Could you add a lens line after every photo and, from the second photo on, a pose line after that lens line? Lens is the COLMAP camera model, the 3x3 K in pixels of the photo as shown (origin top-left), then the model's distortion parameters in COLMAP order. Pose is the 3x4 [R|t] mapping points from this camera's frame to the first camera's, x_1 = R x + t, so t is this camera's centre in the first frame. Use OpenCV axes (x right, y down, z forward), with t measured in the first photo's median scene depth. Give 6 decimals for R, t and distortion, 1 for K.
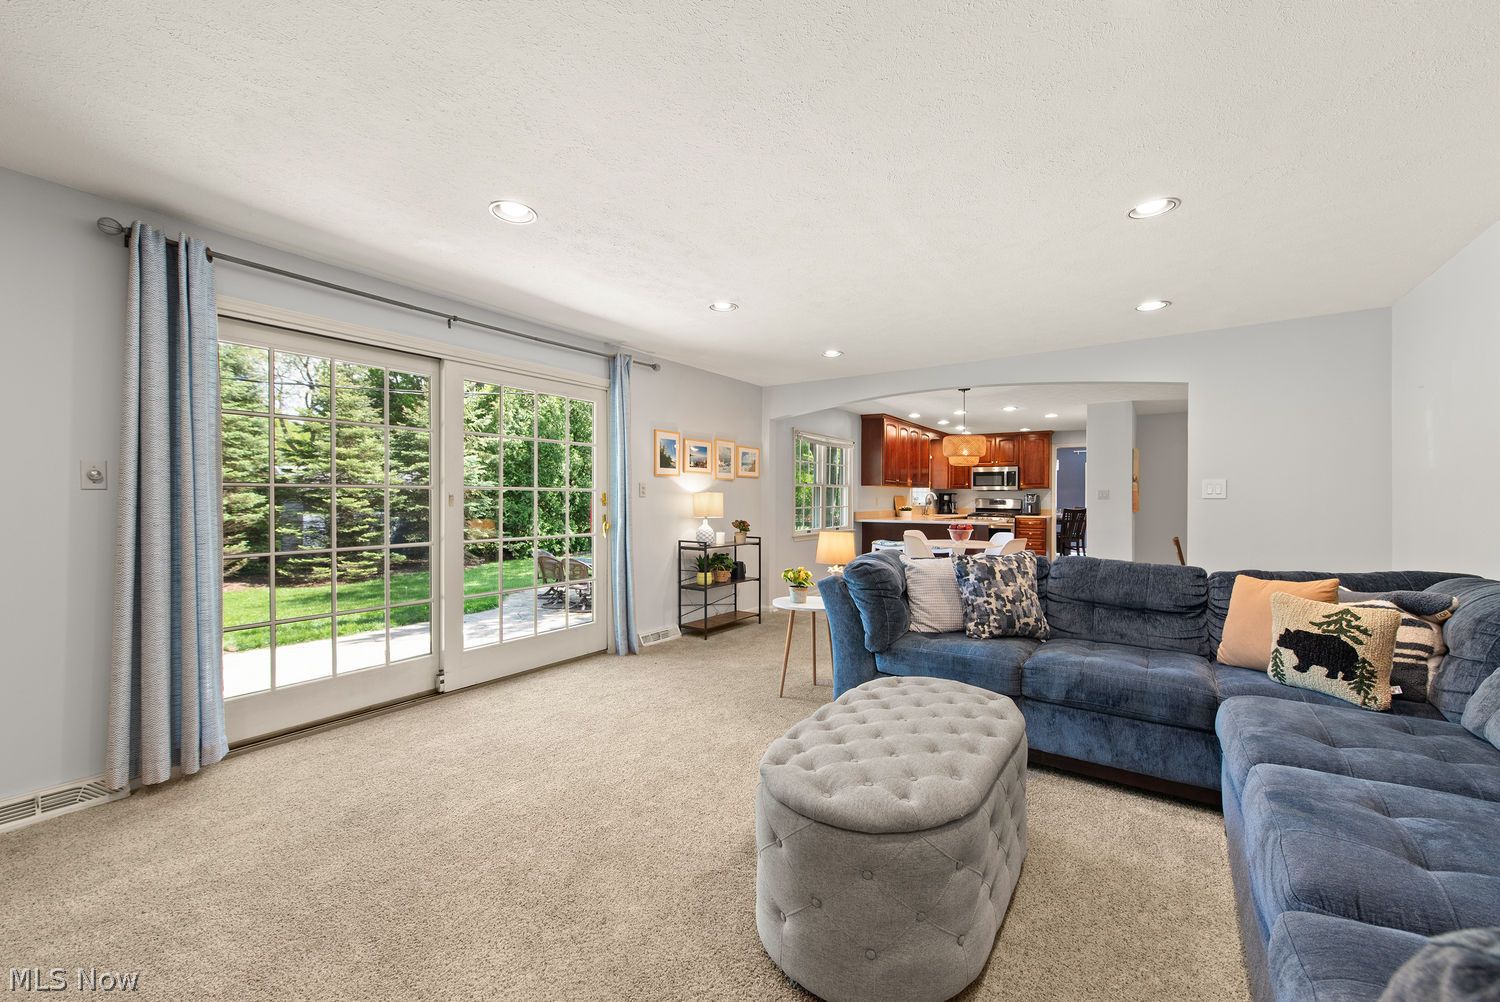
lens RADIAL K [[596.9, 0, 751.0], [0, 596.9, 503.9], [0, 0, 1]] dist [0.007291, -0.000793]
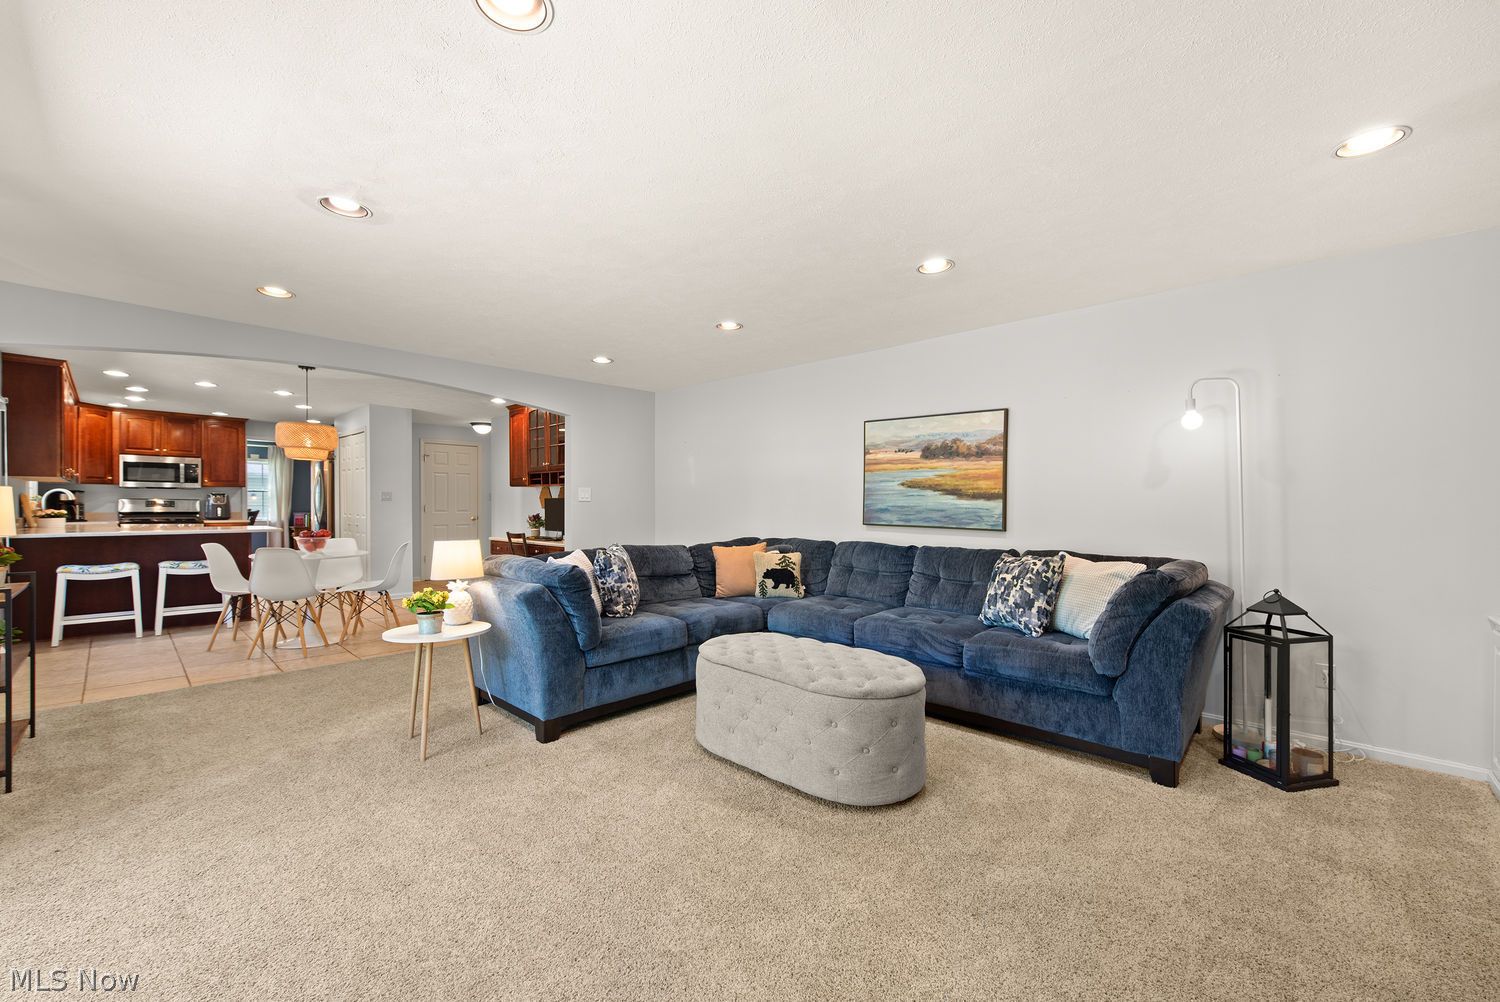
lens RADIAL K [[596.9, 0, 747.2], [0, 596.9, 502.0], [0, 0, 1]] dist [0.007291, -0.000793]
pose [[0.162695, -0.000850, 0.986676, -0.430691], [0.004246, 0.999991, 0.000161, -0.004059], [-0.986667, 0.004163, 0.162697, 0.312578]]
